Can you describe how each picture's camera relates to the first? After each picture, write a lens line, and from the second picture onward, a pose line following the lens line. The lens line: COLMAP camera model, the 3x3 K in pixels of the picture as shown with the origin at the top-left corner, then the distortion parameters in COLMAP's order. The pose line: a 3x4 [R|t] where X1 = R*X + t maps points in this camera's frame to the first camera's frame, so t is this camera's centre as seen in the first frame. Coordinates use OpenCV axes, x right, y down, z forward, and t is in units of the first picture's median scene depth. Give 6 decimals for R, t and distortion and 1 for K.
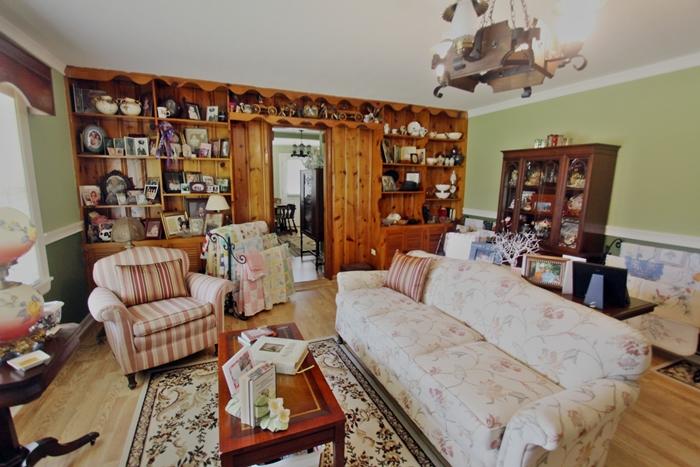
lens RADIAL K [[324.6, 0, 351.3], [0, 324.6, 230.9], [0, 0, 1]] dist [-0.013952, 0.000153]
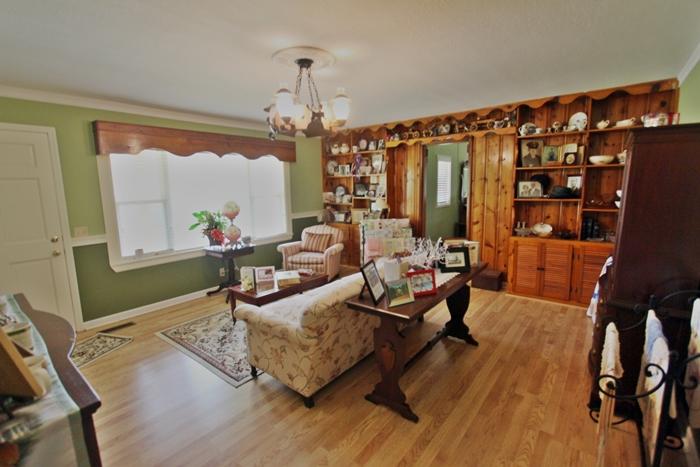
lens RADIAL K [[324.6, 0, 351.2], [0, 324.6, 234.7], [0, 0, 1]] dist [-0.013952, 0.000153]
pose [[0.458386, 0.122515, -0.880269, 0.787949], [-0.108982, 0.990727, 0.081138, -0.047282], [0.882046, 0.058741, 0.467487, 0.172020]]
